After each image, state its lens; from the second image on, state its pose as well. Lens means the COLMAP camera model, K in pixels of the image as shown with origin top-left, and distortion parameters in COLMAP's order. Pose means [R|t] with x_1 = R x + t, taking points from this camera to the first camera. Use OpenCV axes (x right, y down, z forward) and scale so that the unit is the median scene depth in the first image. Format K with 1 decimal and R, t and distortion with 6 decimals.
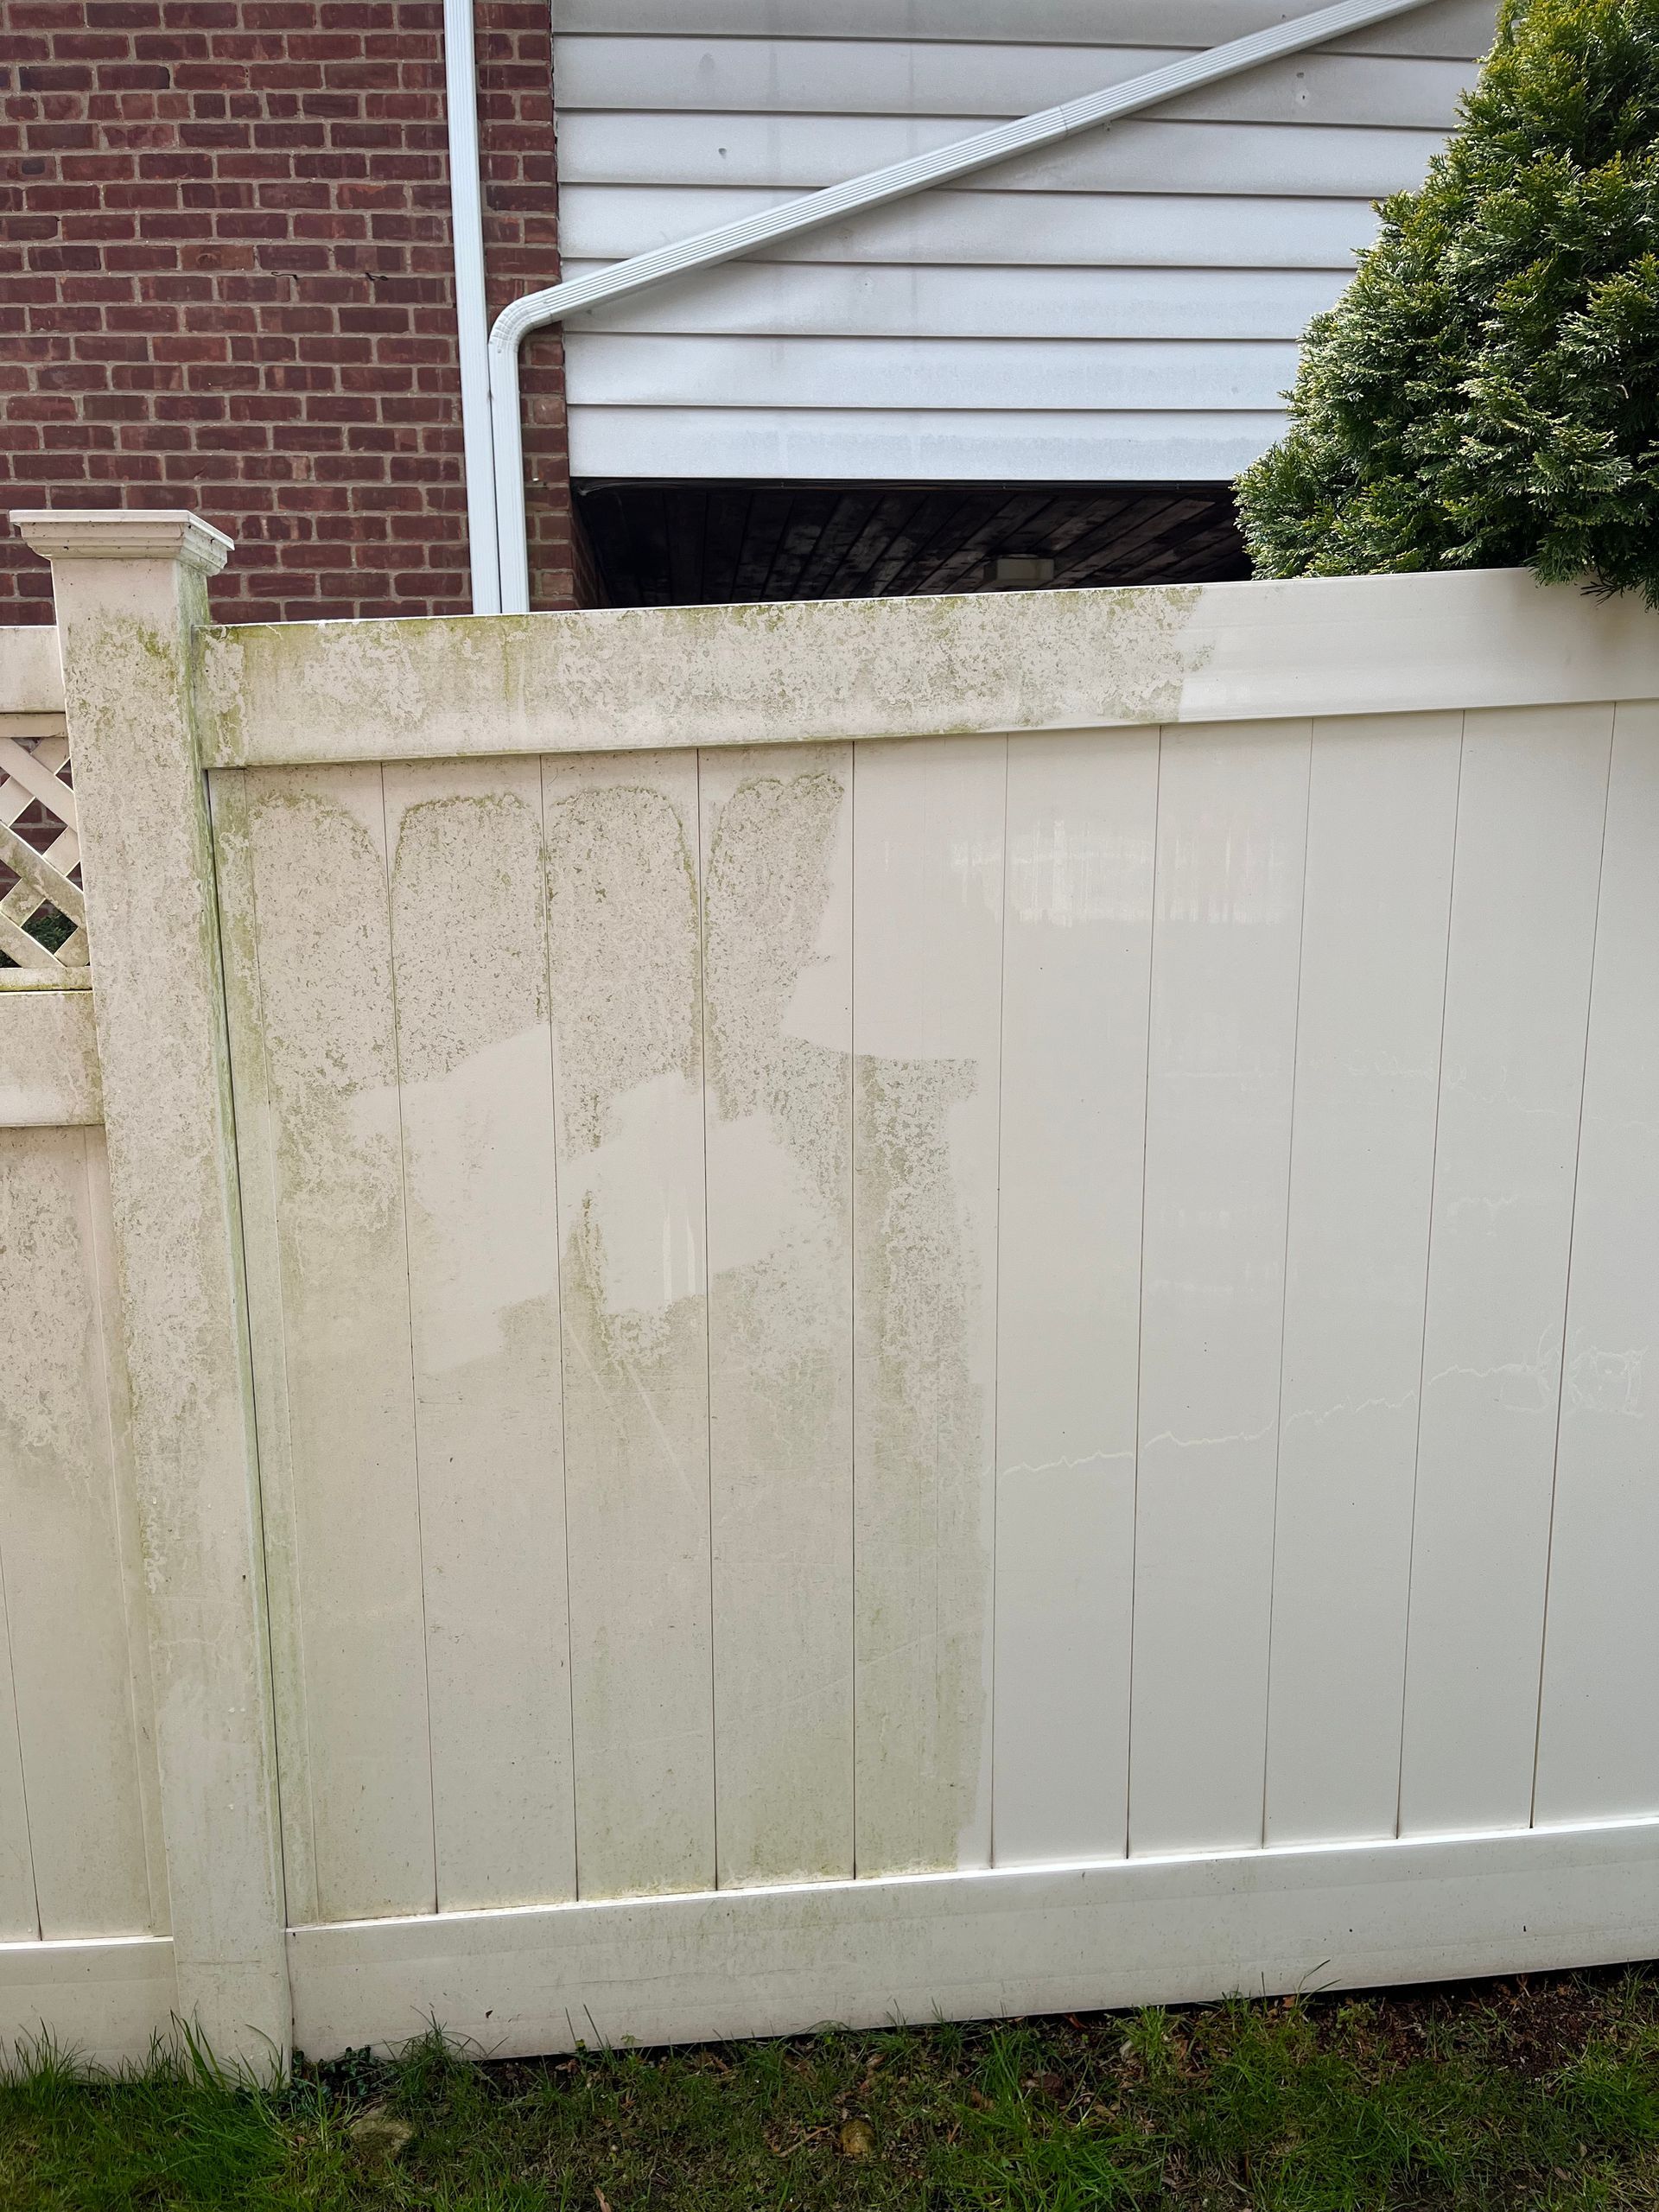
lens RADIAL K [[1658.1, 0, 840.6], [0, 1658.1, 1151.9], [0, 0, 1]] dist [0.076545, -0.104396]
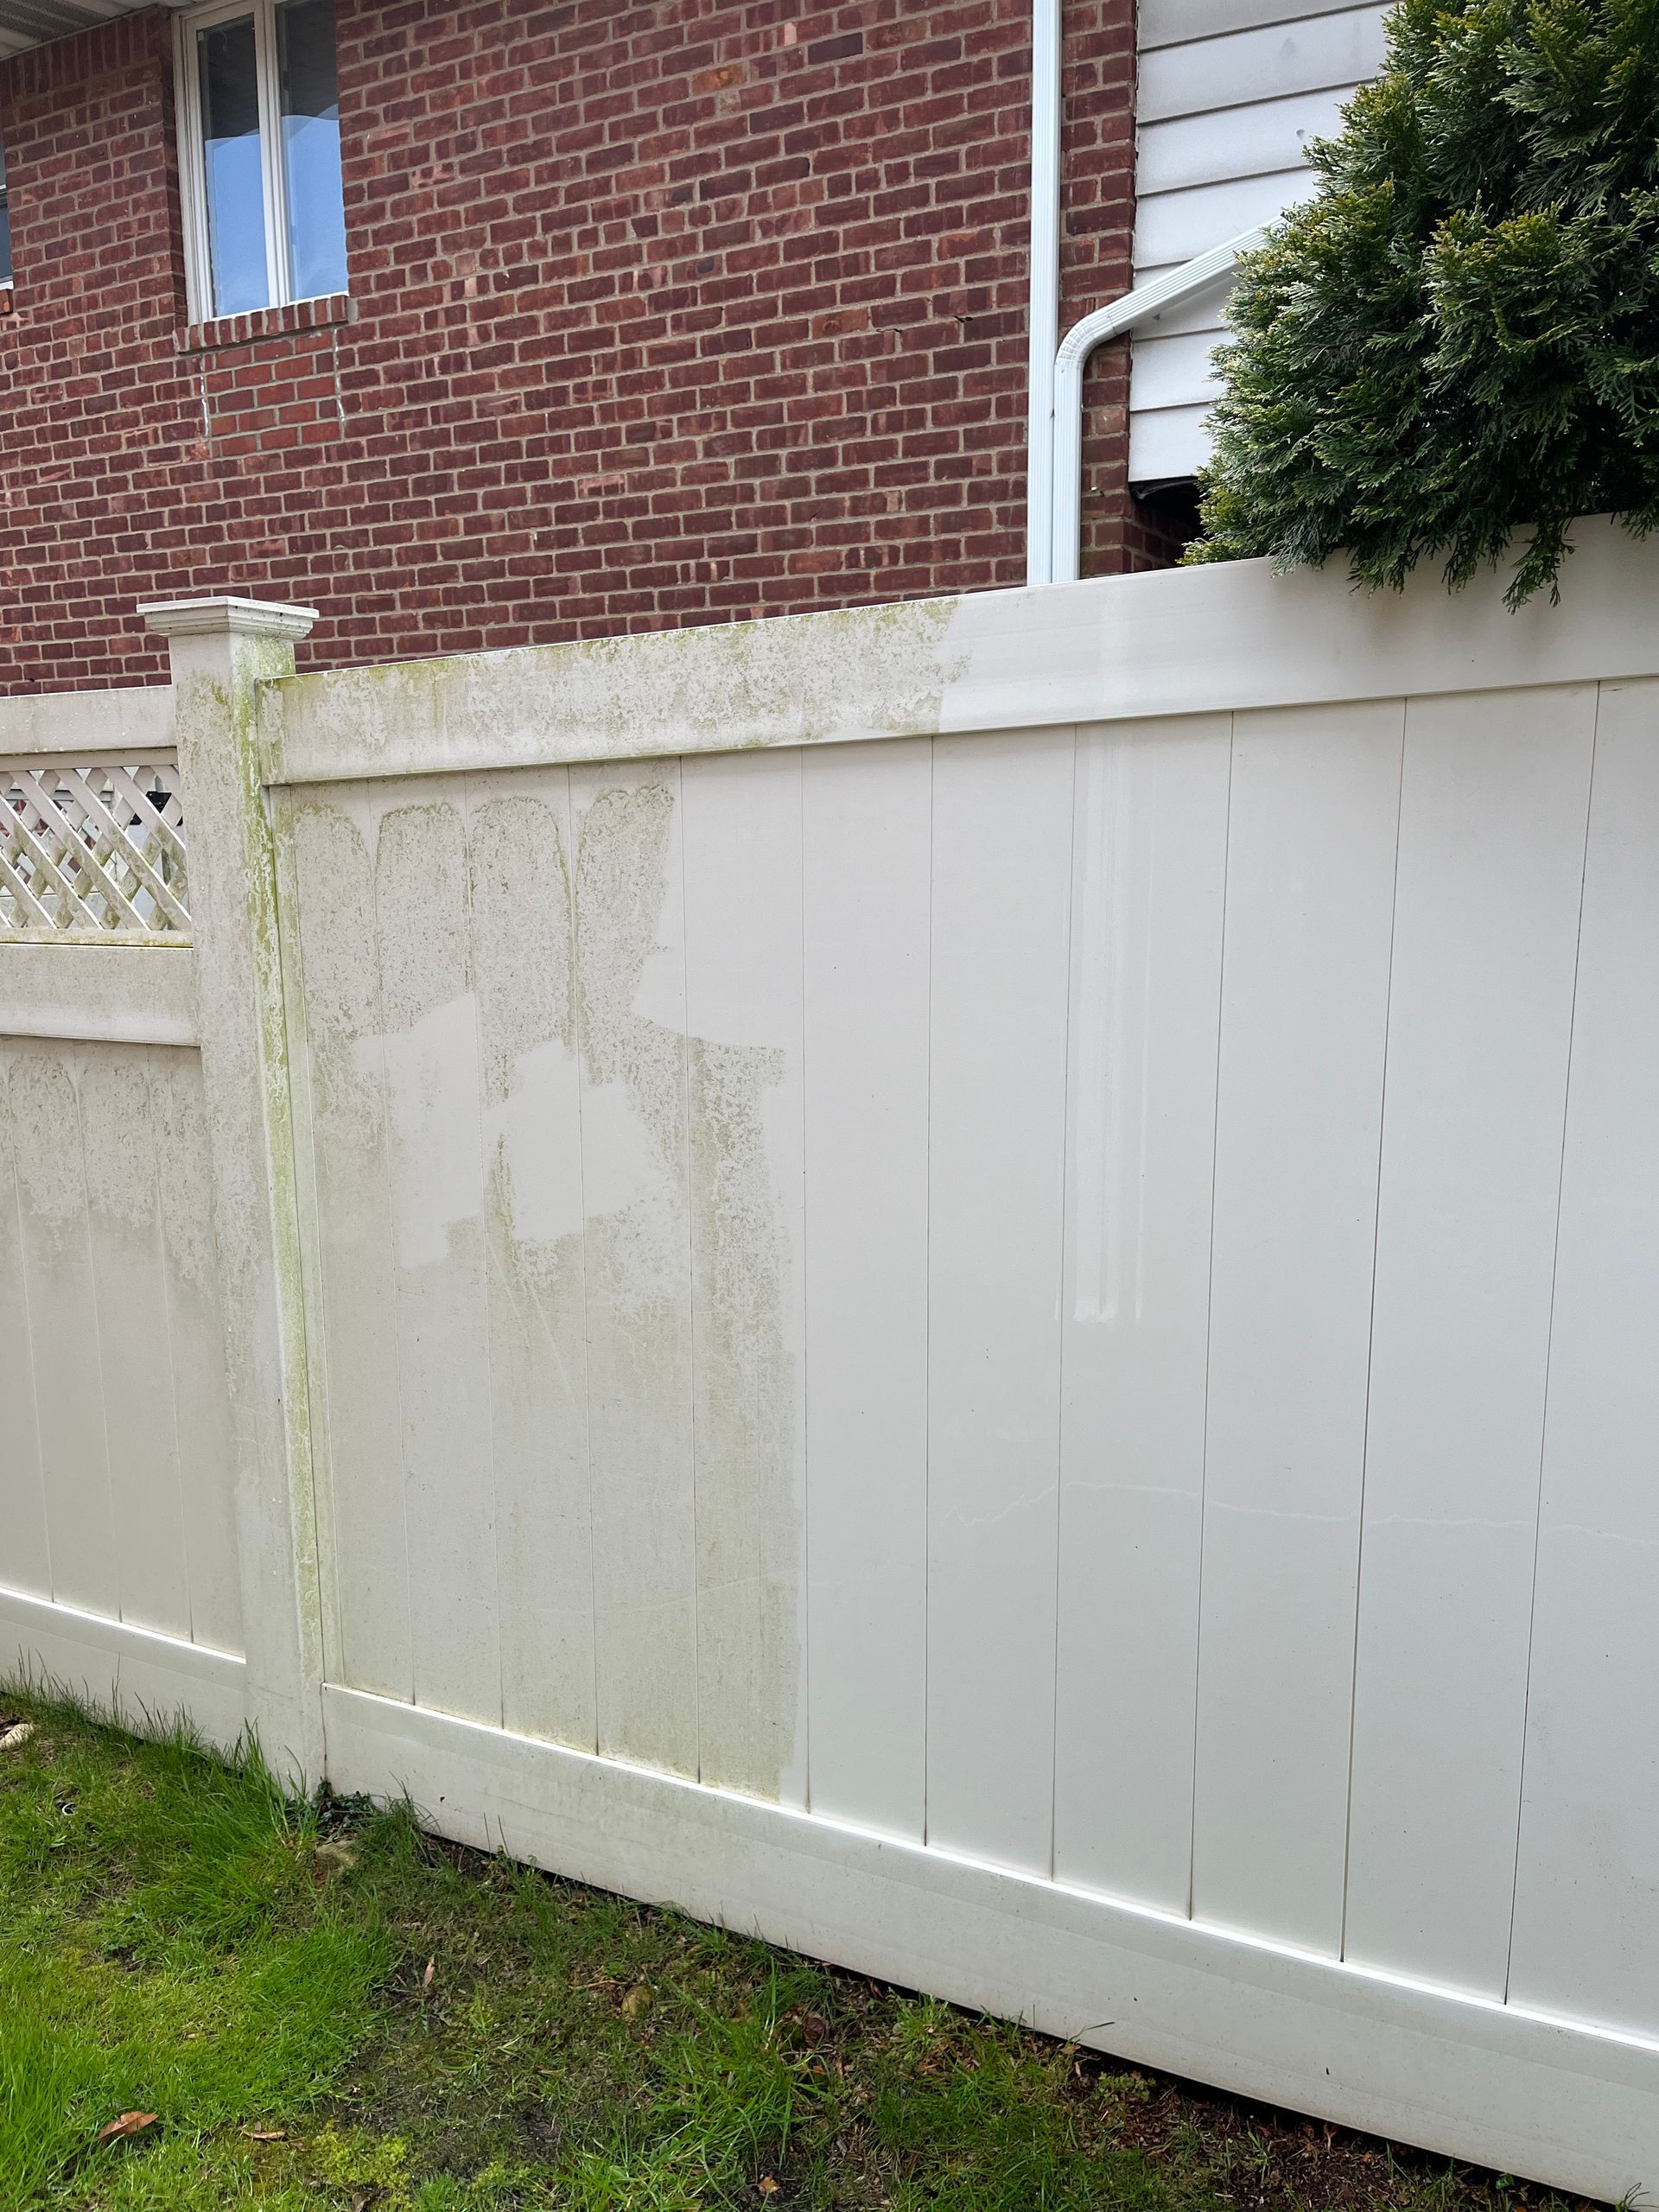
lens RADIAL K [[1658.1, 0, 816.0], [0, 1658.1, 1146.5], [0, 0, 1]] dist [0.076545, -0.104396]
pose [[0.847590, 0.104570, -0.520247, 0.618031], [-0.103500, 0.994140, 0.031200, -0.026596], [0.520460, 0.027401, 0.853446, 0.088093]]
